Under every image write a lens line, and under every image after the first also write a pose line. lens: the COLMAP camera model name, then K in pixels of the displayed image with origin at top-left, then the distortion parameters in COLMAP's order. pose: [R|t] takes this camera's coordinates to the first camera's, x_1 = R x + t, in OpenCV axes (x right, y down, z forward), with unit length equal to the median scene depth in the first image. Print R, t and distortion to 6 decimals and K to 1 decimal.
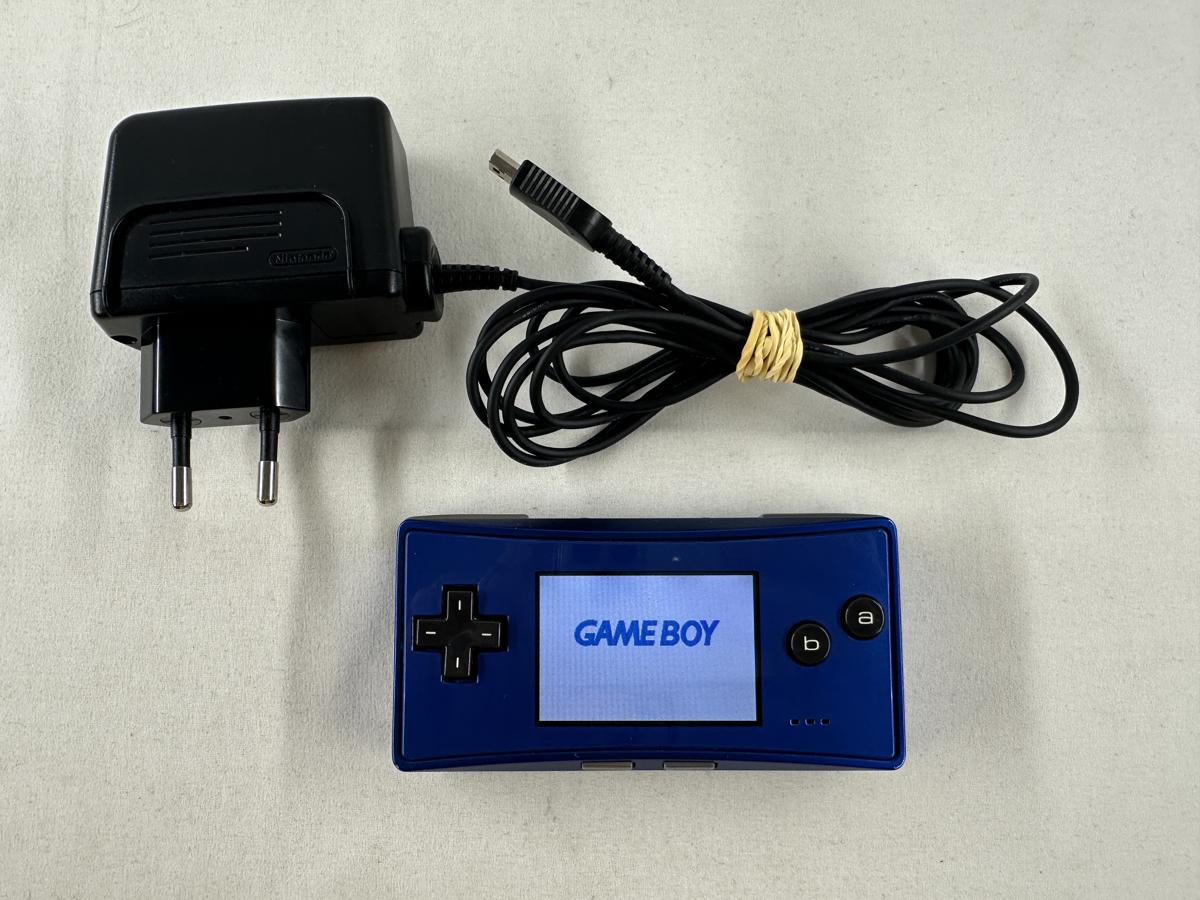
lens RADIAL K [[849.4, 0, 600.0], [0, 849.4, 450.0], [0, 0, 1]] dist [0.001174, 0.001028]
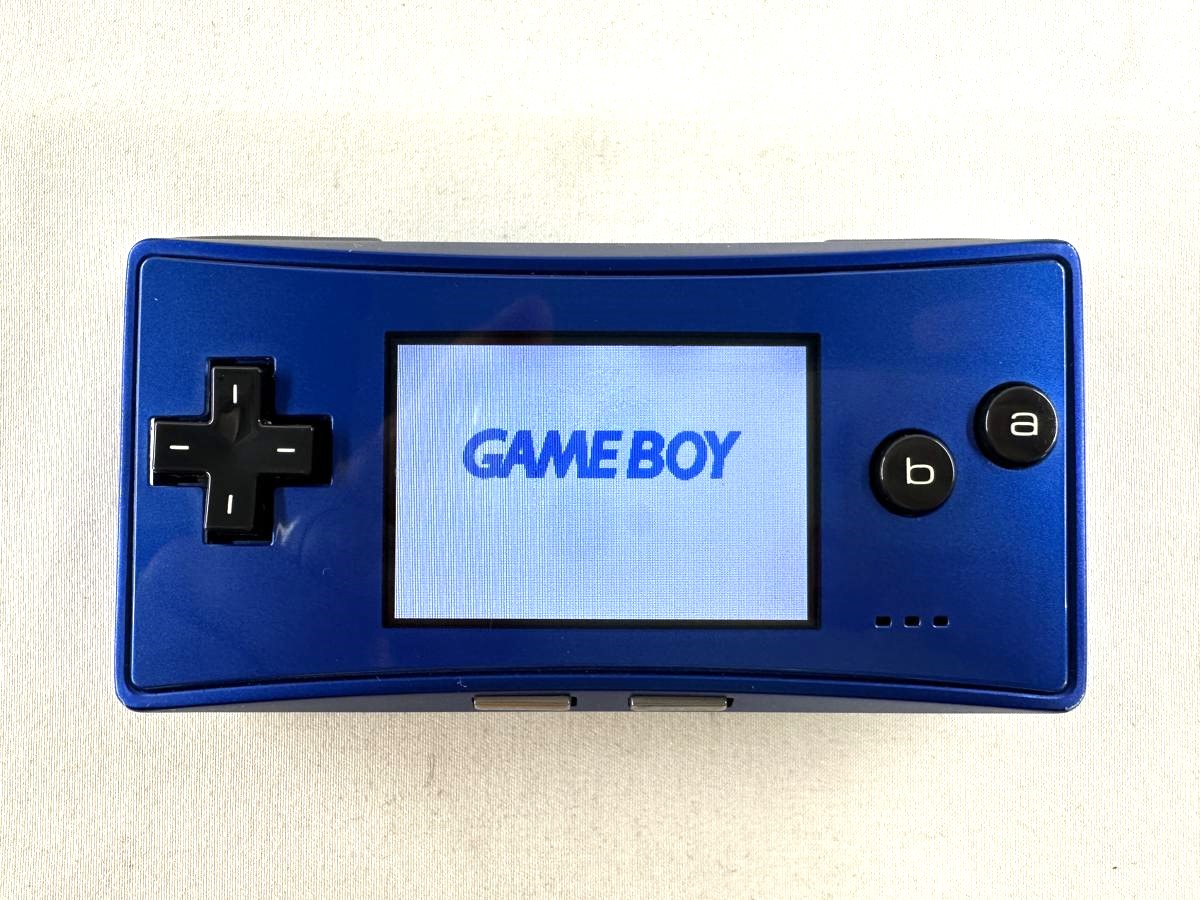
lens RADIAL K [[837.7, 0, 611.9], [0, 837.7, 450.7], [0, 0, 1]] dist [-0.000619, -0.000749]
pose [[0.999760, 0.009552, 0.019718, 0.051253], [-0.010763, 0.998004, 0.062225, 0.181141], [-0.019084, -0.062422, 0.997867, 0.486184]]
